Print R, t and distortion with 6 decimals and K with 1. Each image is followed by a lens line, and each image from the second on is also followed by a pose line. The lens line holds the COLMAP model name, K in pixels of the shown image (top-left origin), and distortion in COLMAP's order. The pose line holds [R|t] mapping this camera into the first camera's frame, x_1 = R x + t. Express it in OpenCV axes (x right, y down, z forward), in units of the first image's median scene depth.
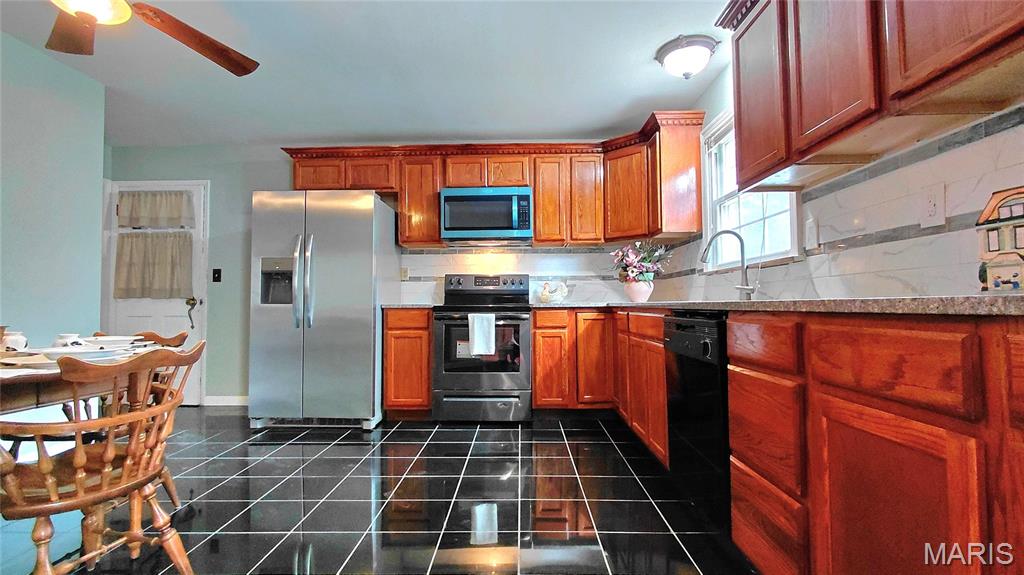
lens RADIAL K [[471.1, 0, 512.0], [0, 471.1, 287.5], [0, 0, 1]] dist [-0.003332, -0.000574]
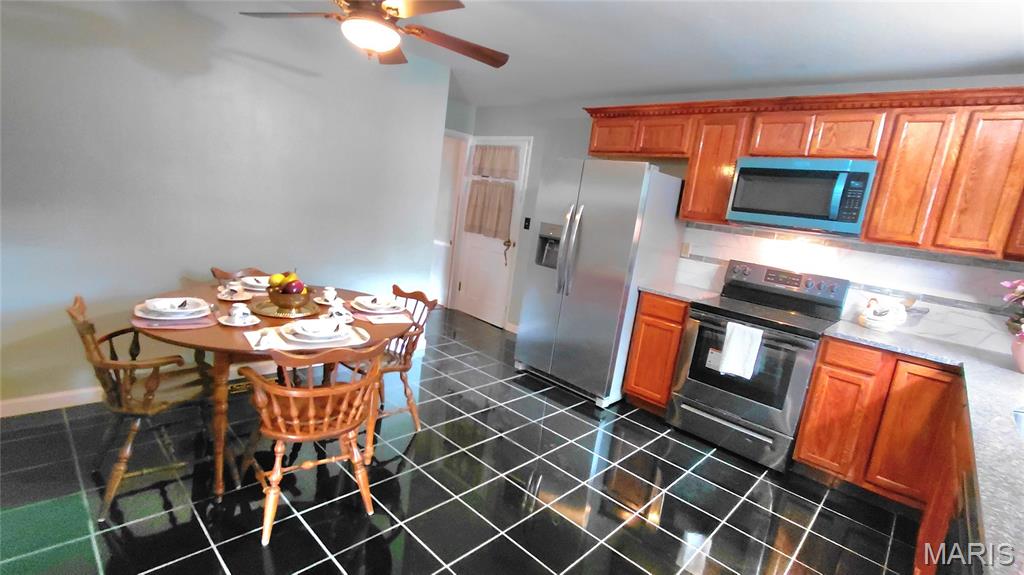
lens RADIAL K [[471.1, 0, 512.0], [0, 471.1, 287.5], [0, 0, 1]] dist [-0.003332, -0.000574]
pose [[0.735033, 0.216721, -0.642463, 0.127392], [-0.108171, 0.972887, 0.204426, -0.114042], [0.669347, -0.080764, 0.738547, 0.126094]]
